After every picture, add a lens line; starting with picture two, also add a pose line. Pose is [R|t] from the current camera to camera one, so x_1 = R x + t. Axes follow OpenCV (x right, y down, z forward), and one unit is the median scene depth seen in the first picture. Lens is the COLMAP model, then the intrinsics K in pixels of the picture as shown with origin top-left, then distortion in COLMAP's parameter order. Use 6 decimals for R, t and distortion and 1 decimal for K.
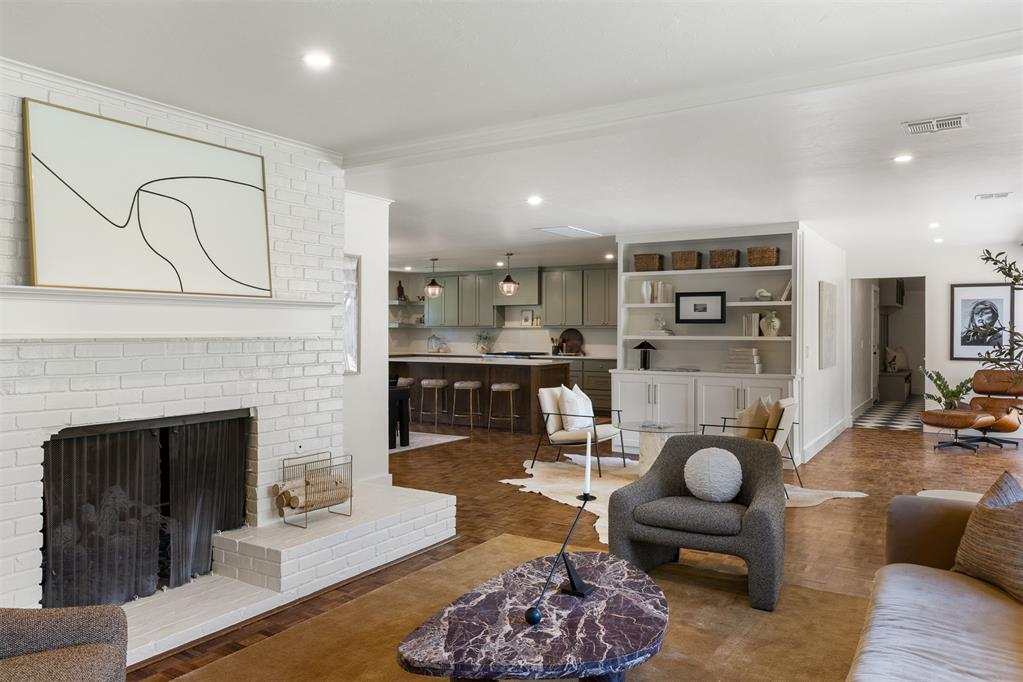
lens RADIAL K [[723.5, 0, 511.5], [0, 723.5, 341.0], [0, 0, 1]] dist [0.001811, -0.000107]
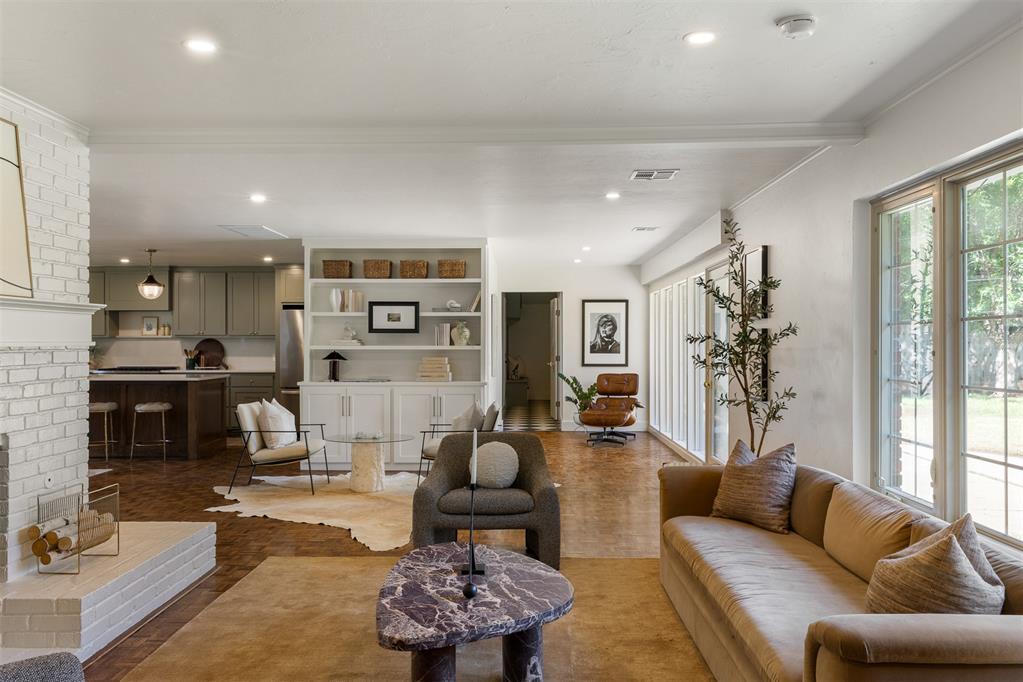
lens RADIAL K [[804.8, 0, 511.5], [0, 804.8, 341.0], [0, 0, 1]] dist [0.019957, 0.001206]
pose [[0.857877, -0.000829, 0.513854, -0.179734], [0.008869, 0.999874, -0.013195, 0.003043], [-0.513778, 0.015877, 0.857776, -0.036658]]
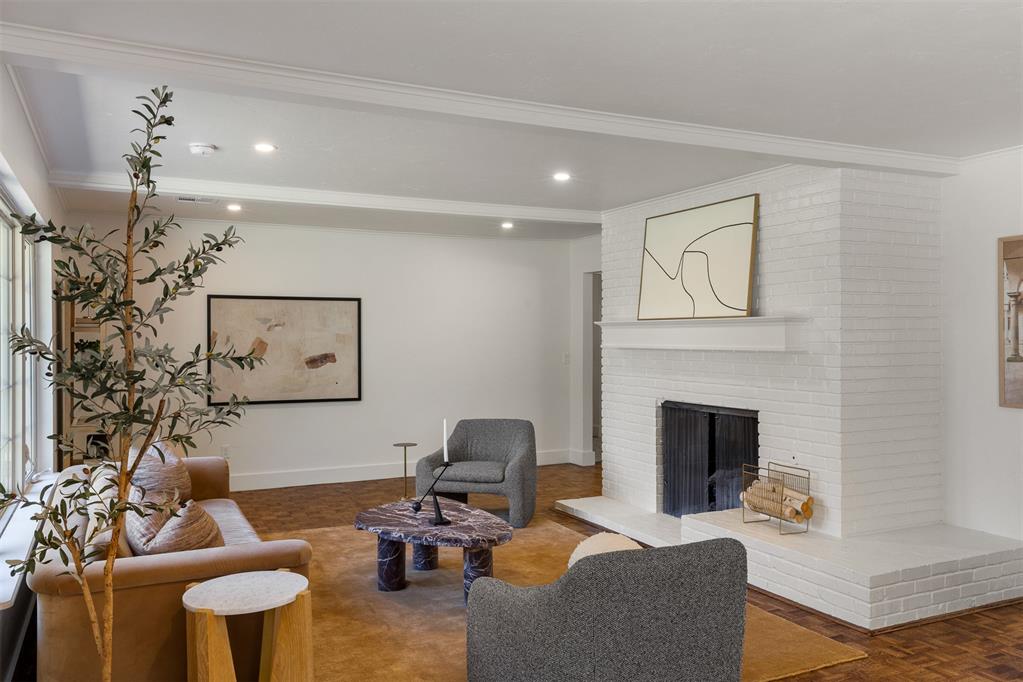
lens RADIAL K [[804.8, 0, 511.5], [0, 804.8, 341.0], [0, 0, 1]] dist [0.019957, 0.001206]
pose [[-0.524138, 0.003037, -0.851628, 0.539706], [-0.011761, 0.999872, 0.010804, -0.016586], [0.851552, 0.015679, -0.524035, 0.756320]]
